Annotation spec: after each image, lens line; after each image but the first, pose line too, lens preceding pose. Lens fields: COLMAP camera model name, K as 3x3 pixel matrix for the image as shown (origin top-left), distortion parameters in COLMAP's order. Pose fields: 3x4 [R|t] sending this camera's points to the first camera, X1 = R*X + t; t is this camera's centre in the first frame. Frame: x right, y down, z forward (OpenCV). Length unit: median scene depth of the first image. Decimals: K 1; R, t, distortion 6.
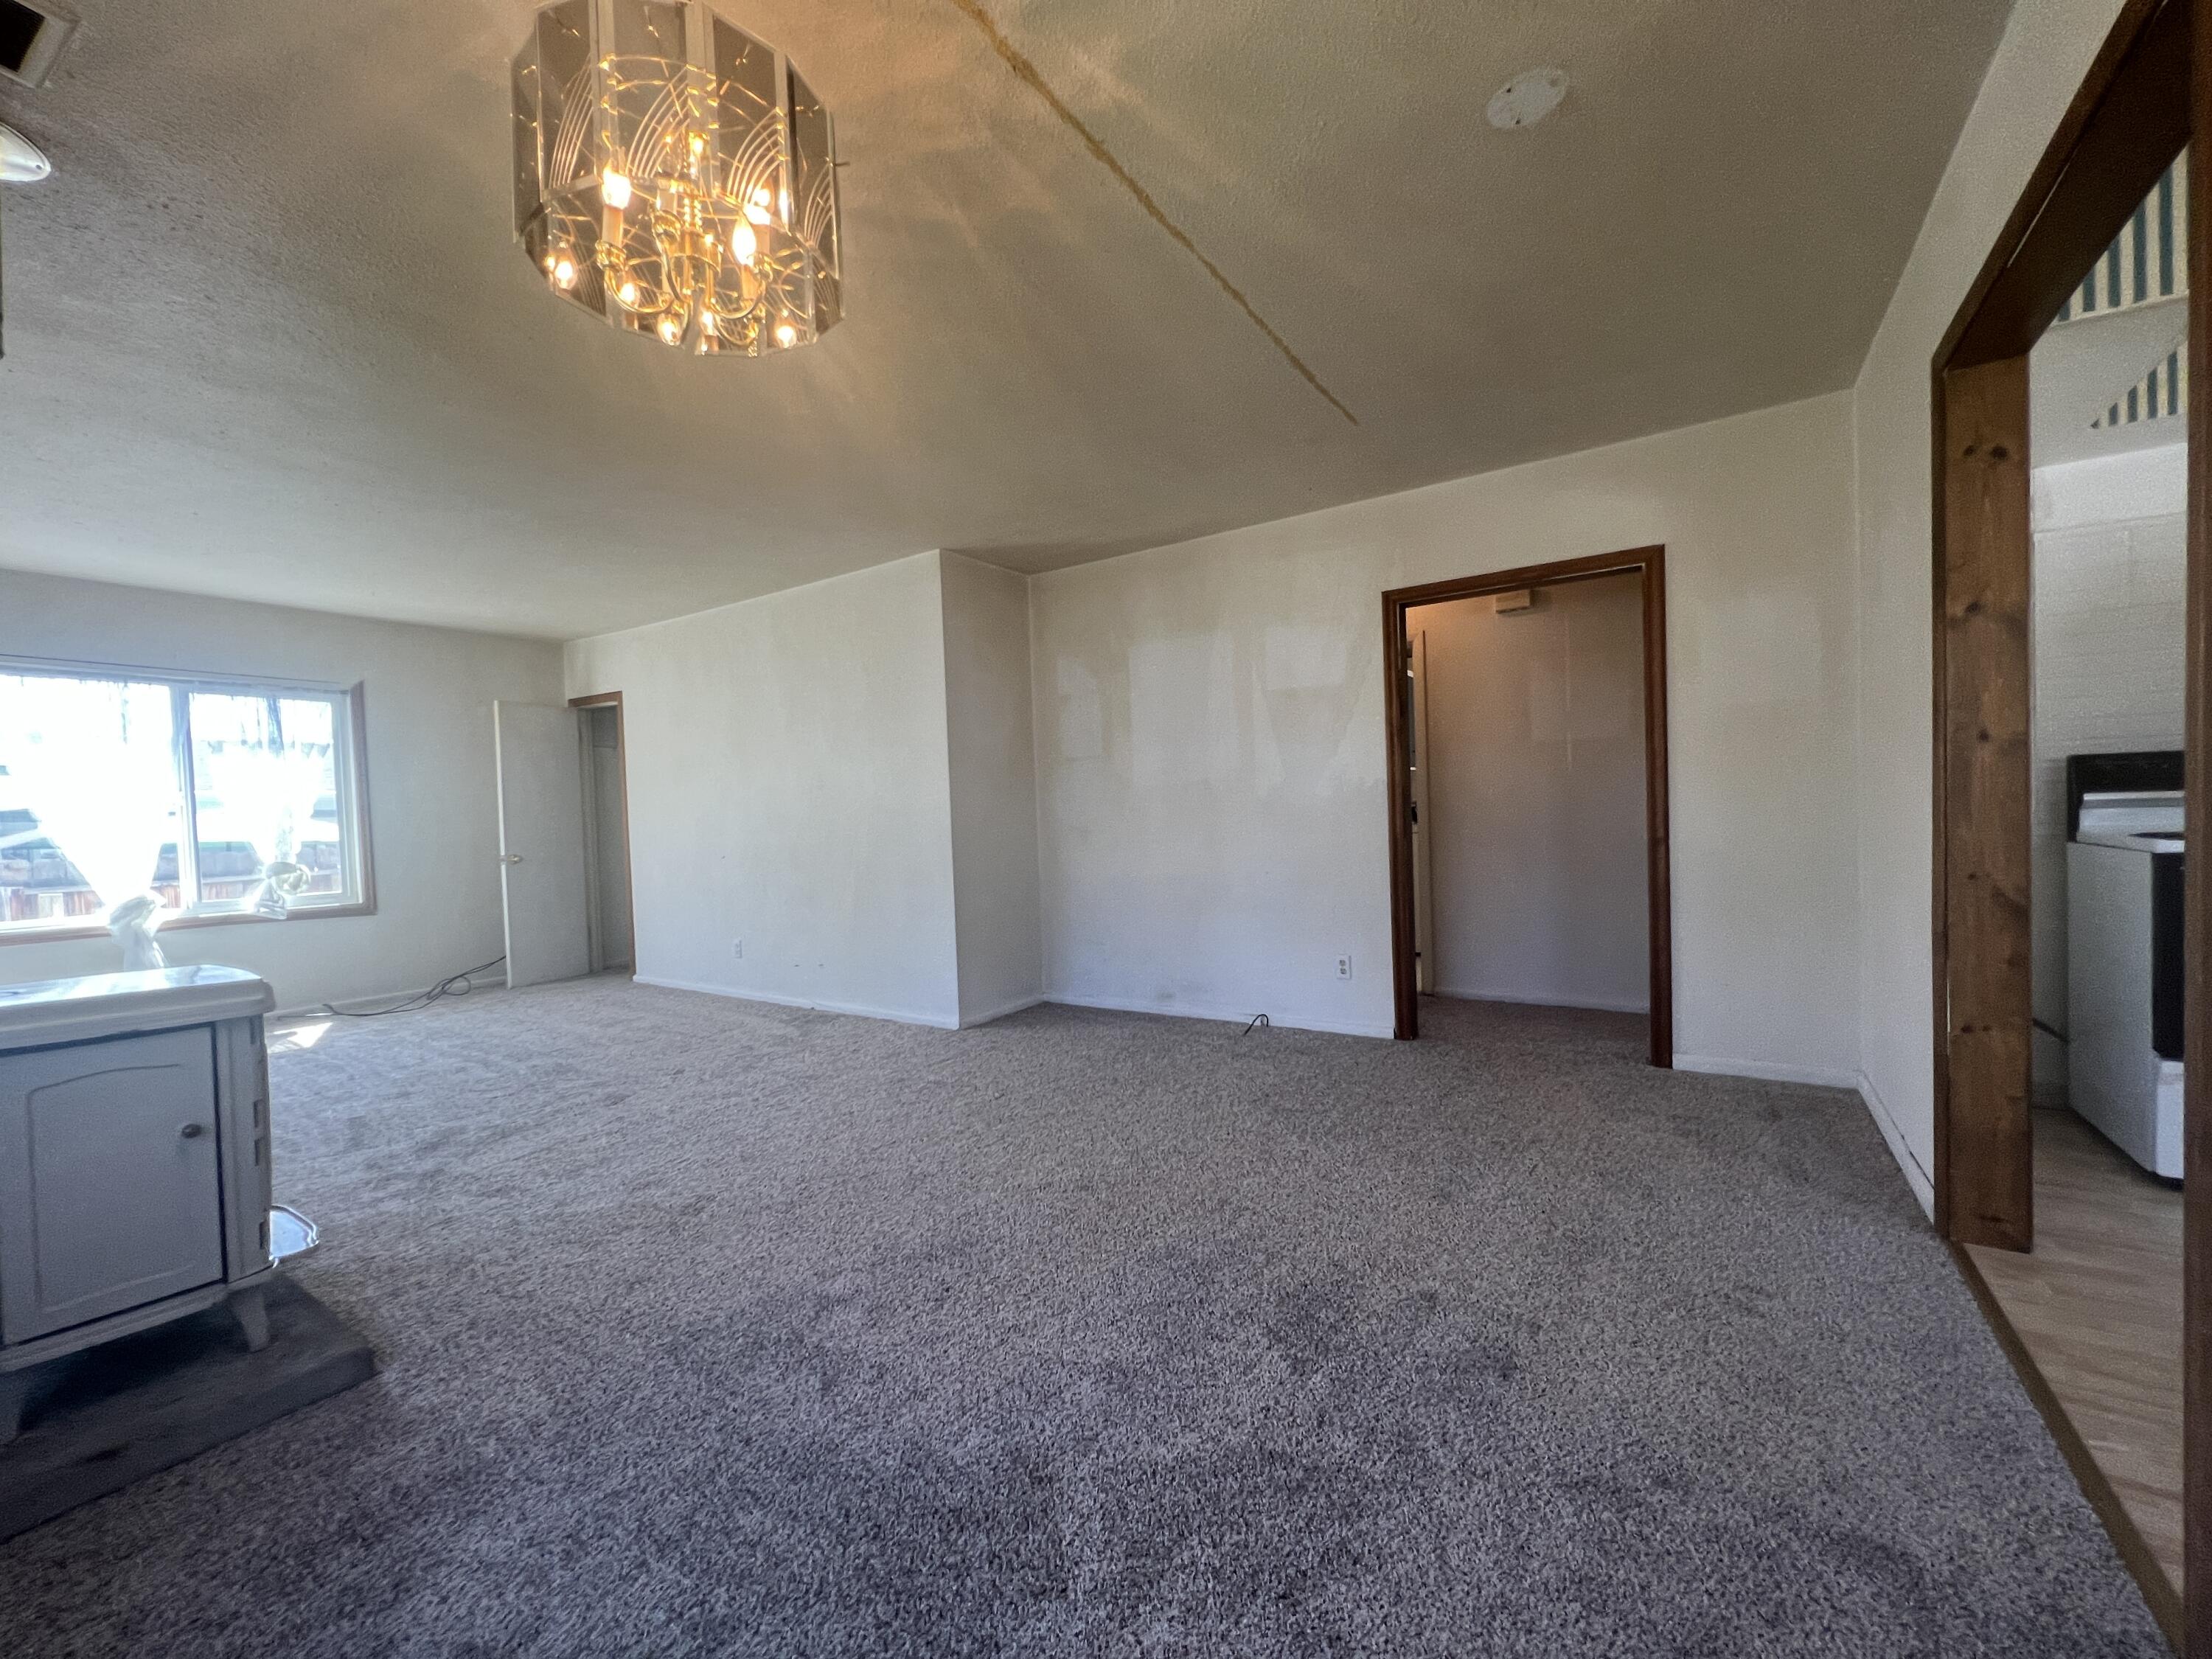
lens RADIAL K [[886.3, 0, 1113.3], [0, 886.3, 834.6], [0, 0, 1]] dist [-0.001210, 0.000248]
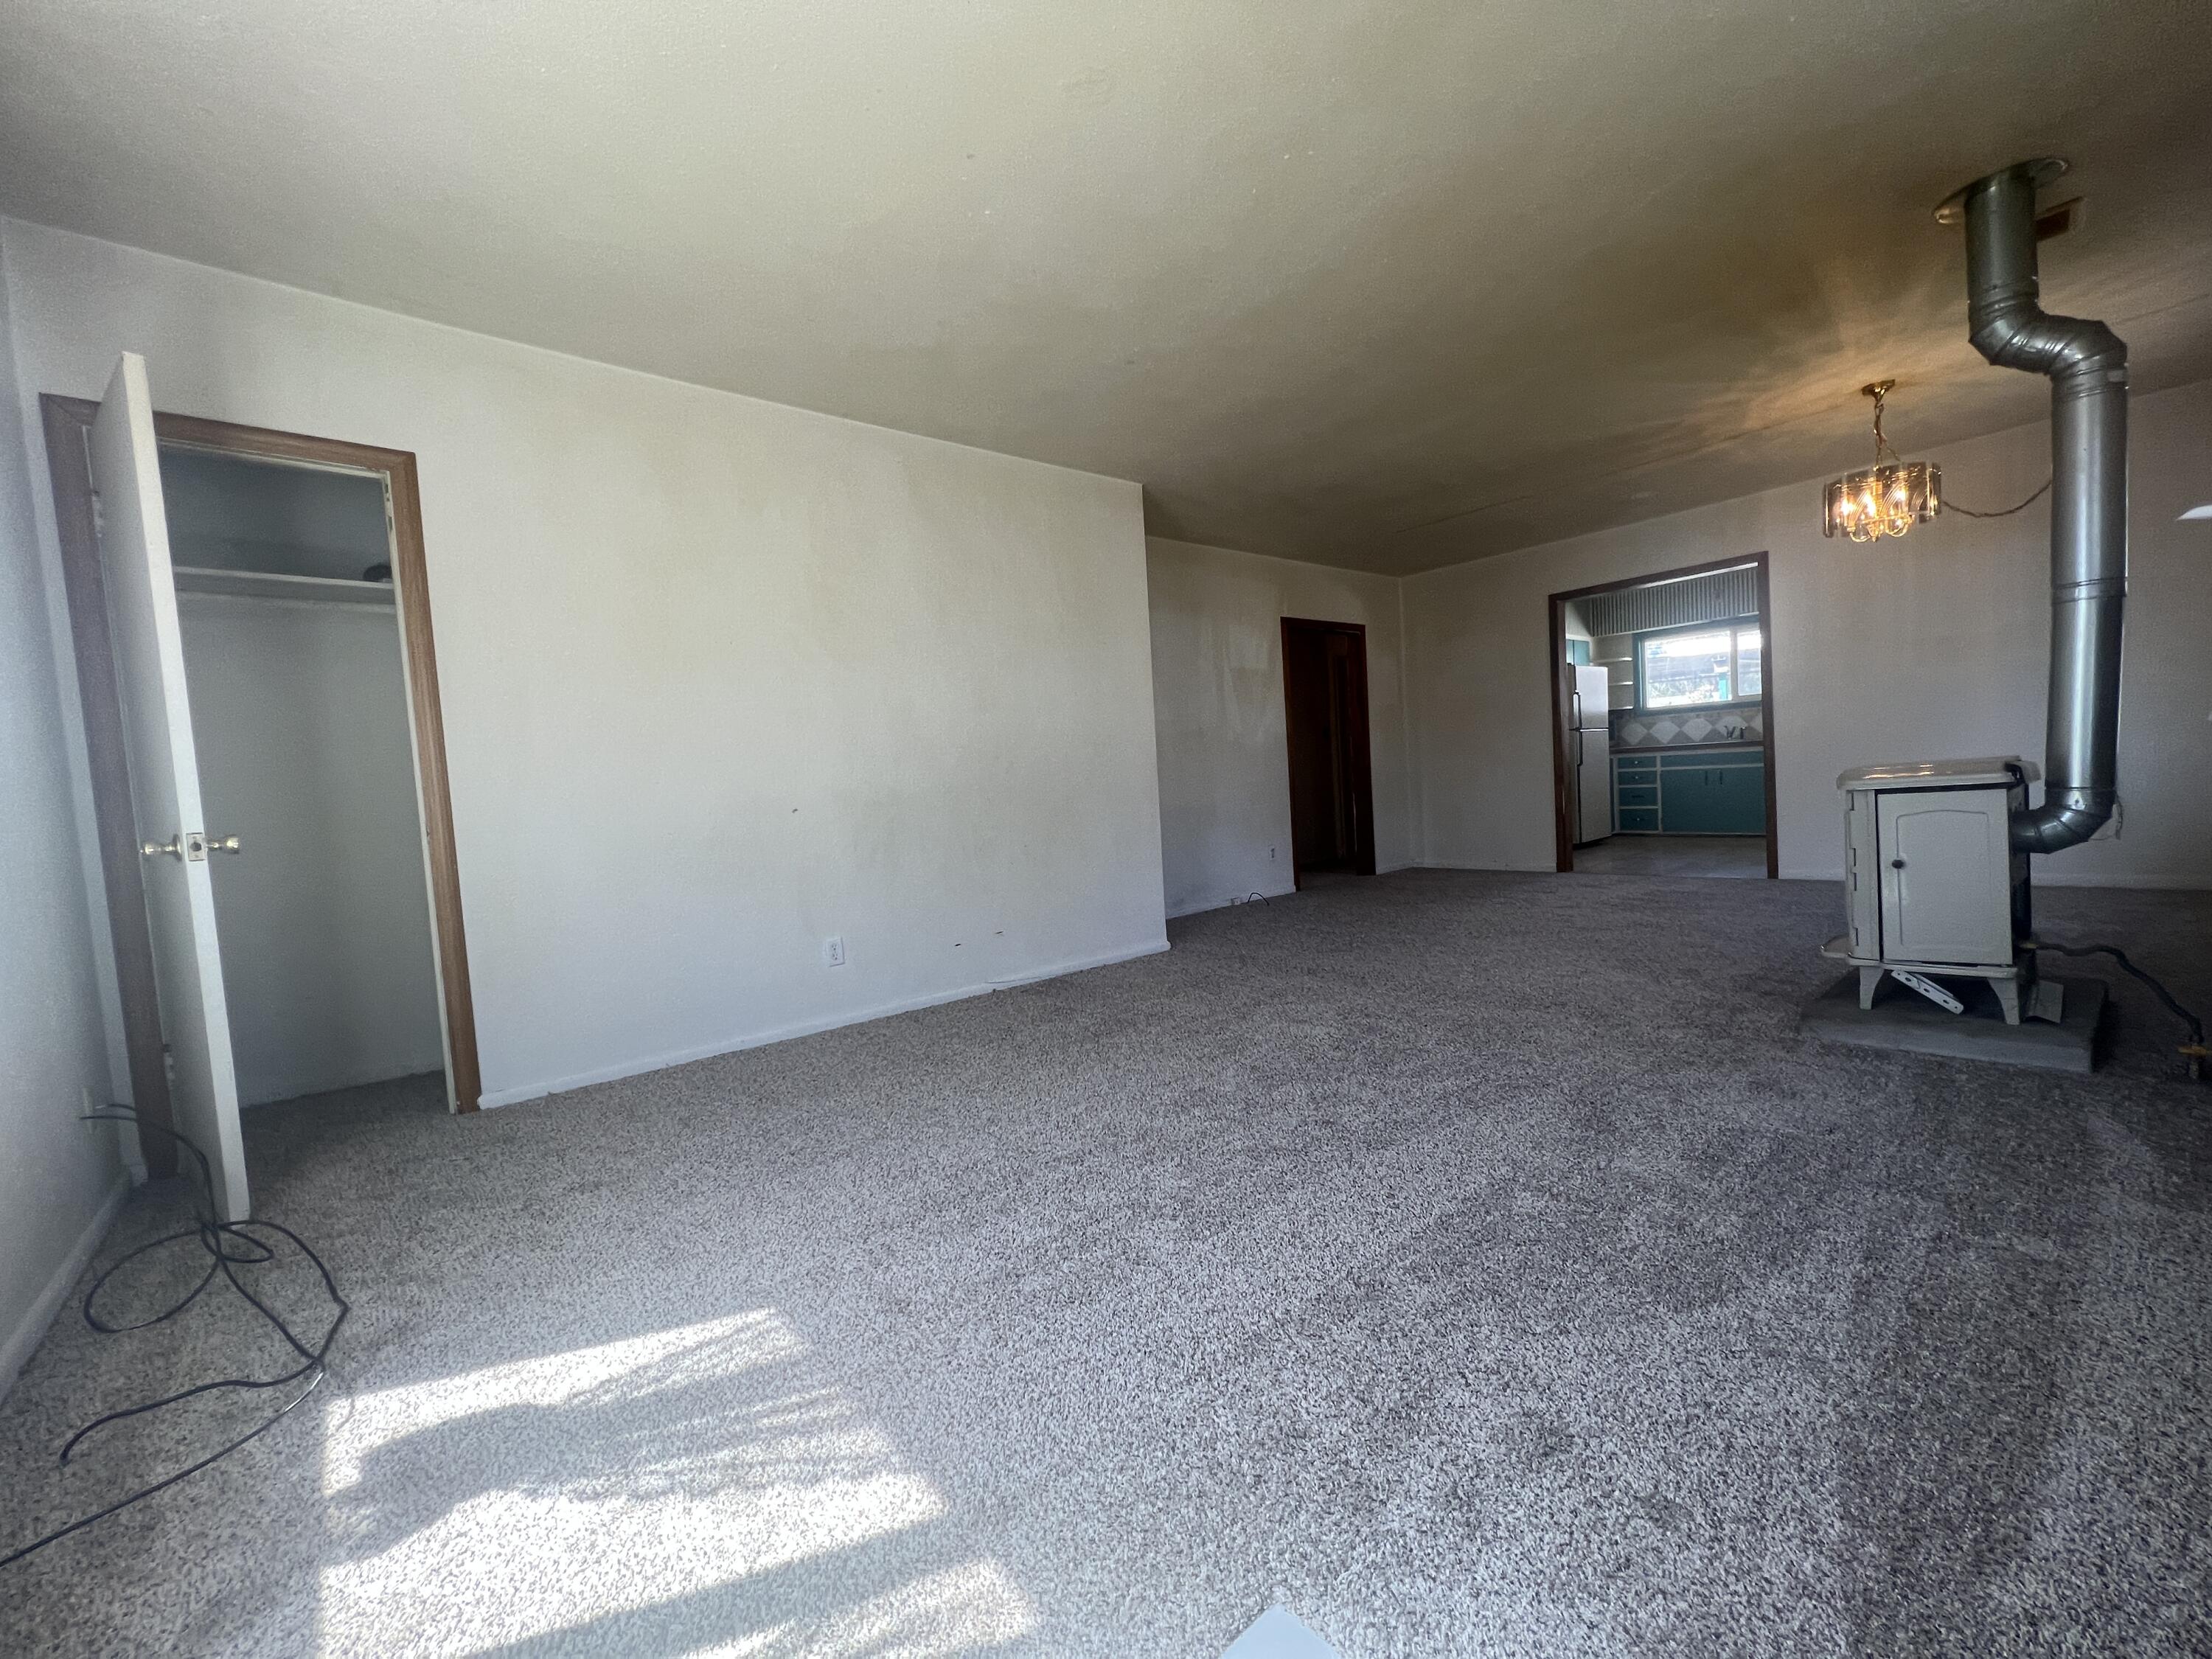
lens RADIAL K [[886.3, 0, 1116.8], [0, 886.3, 847.5], [0, 0, 1]] dist [-0.001210, 0.000248]
pose [[0.284486, -0.056118, 0.957036, -1.355486], [0.080708, 0.996143, 0.034420, 0.067970], [-0.955277, 0.067448, 0.287918, 0.848587]]
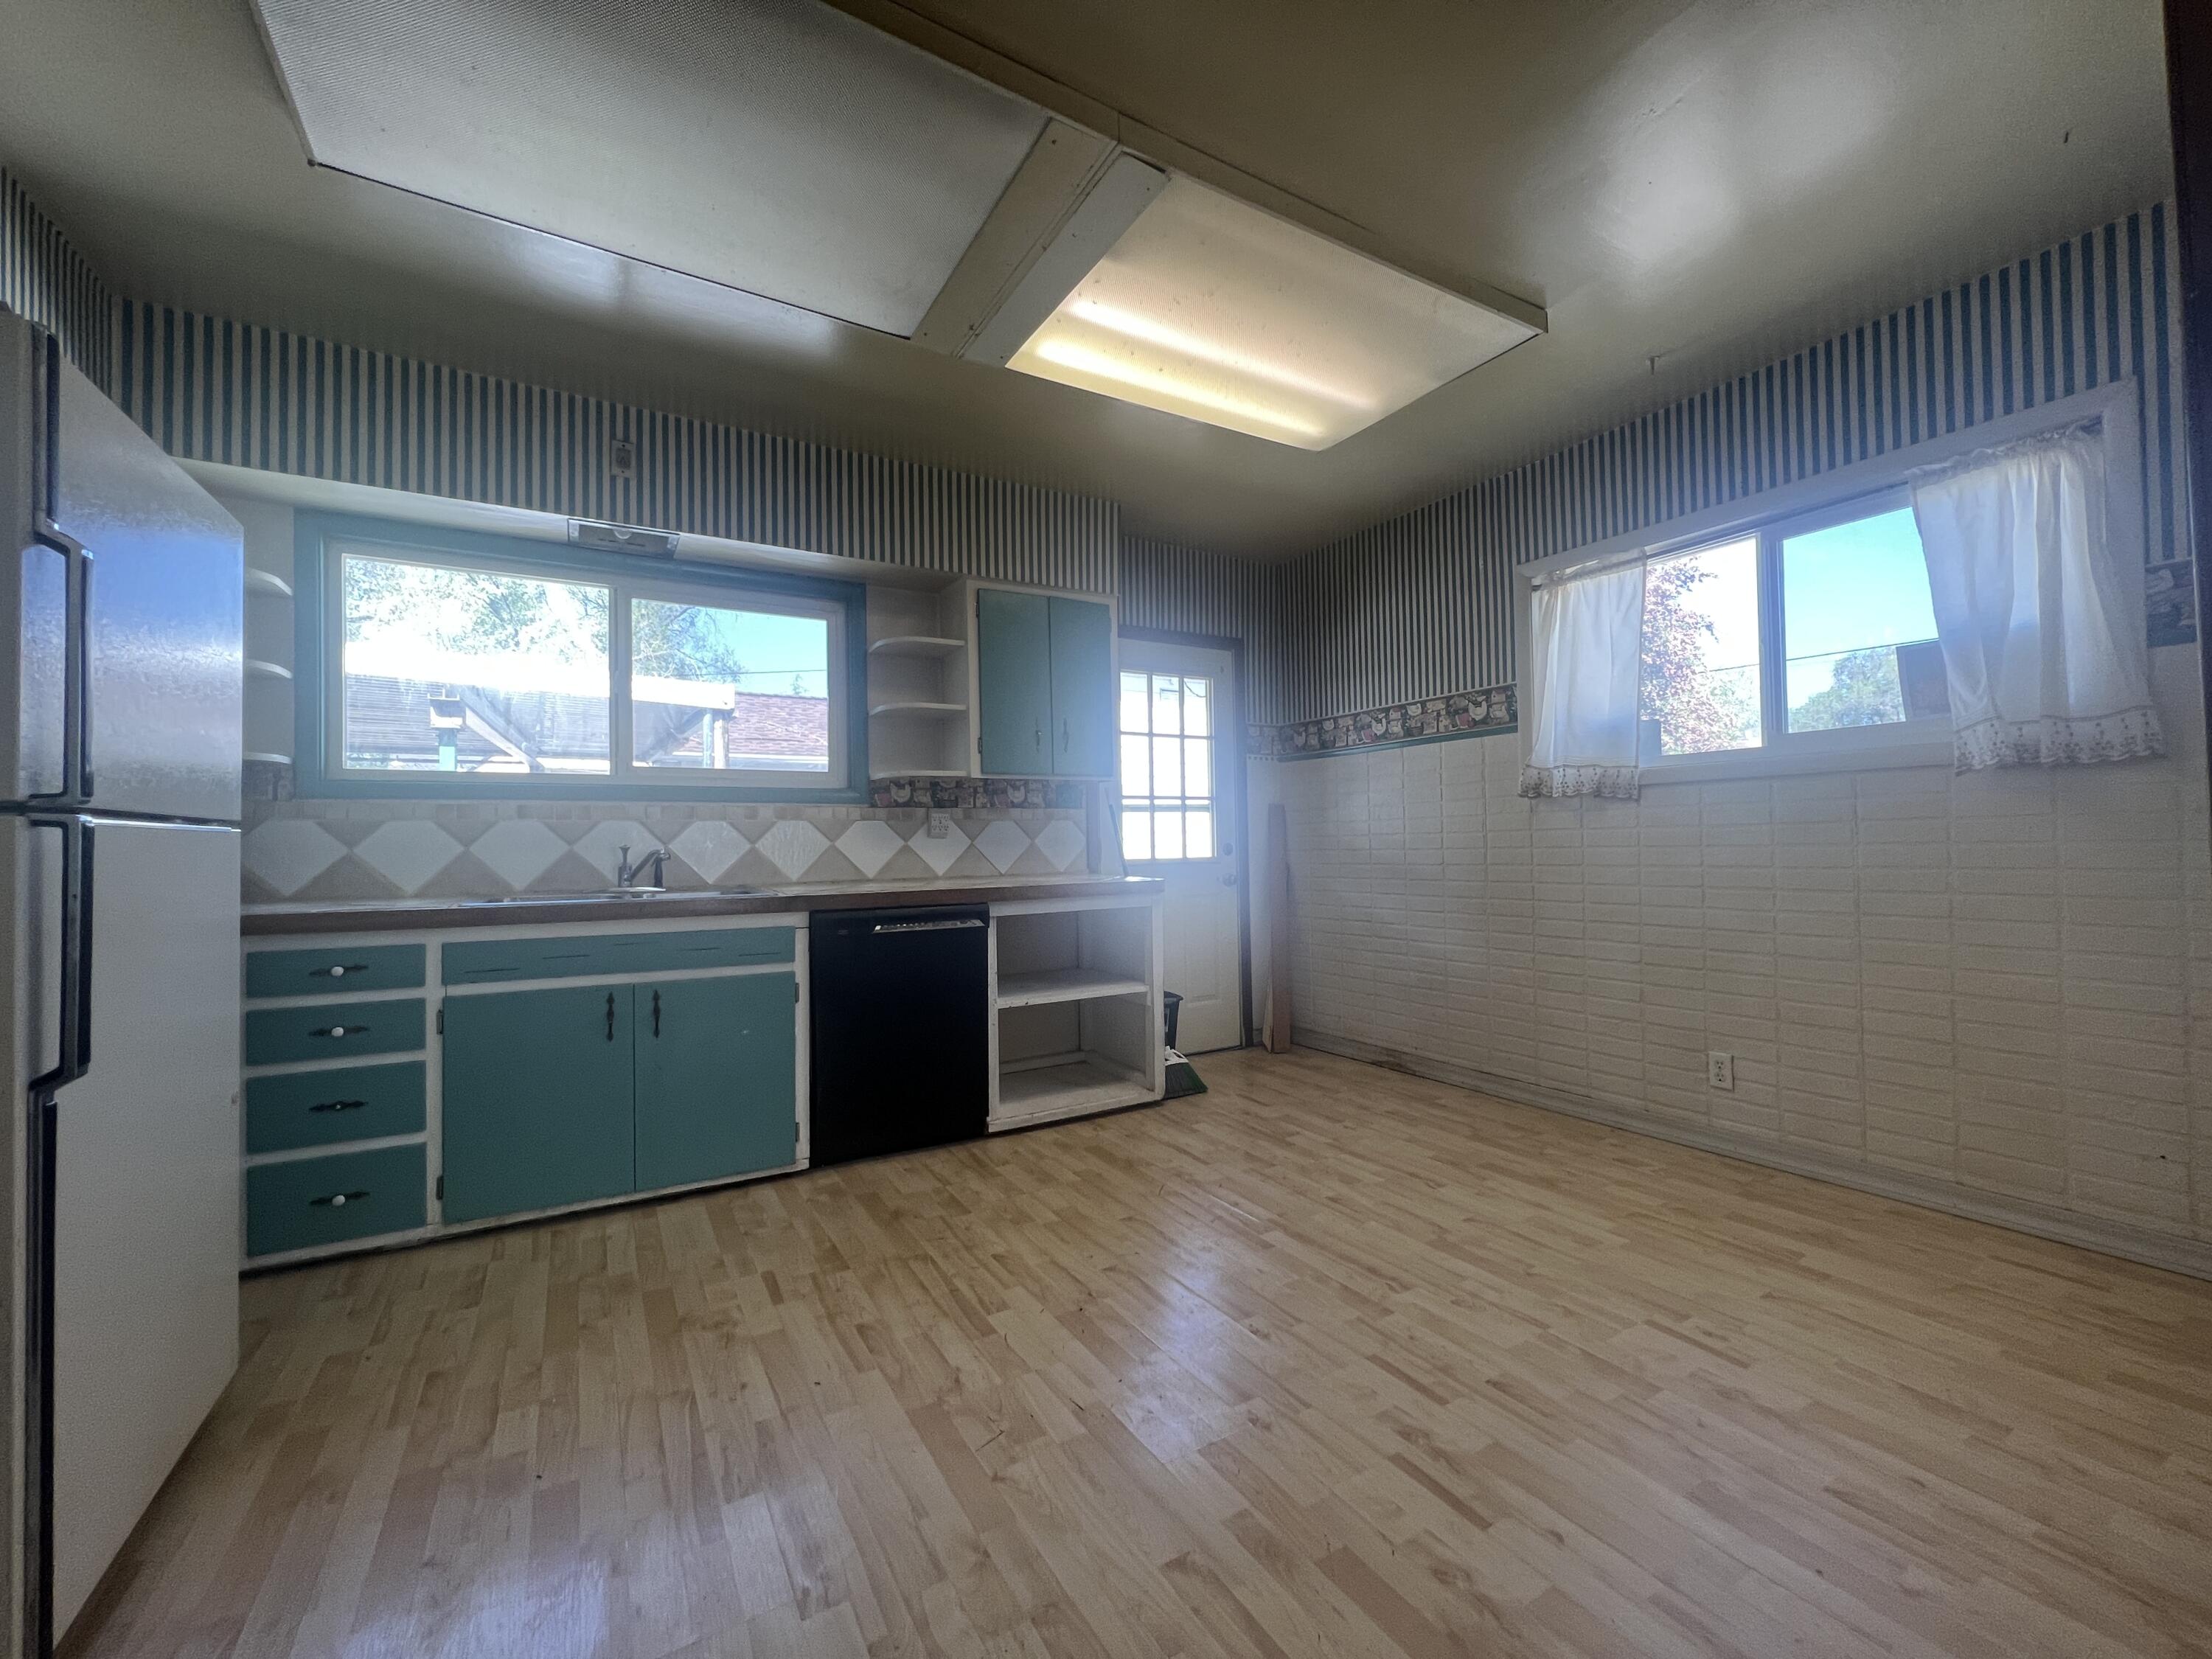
lens RADIAL K [[892.1, 0, 1104.5], [0, 892.1, 831.6], [0, 0, 1]] dist [-0.003749, 0.001448]
pose [[-0.891173, 0.054228, 0.450411, 0.463990], [0.057343, 0.998332, -0.006738, -0.018628], [-0.450025, 0.019823, -0.892796, 0.509708]]
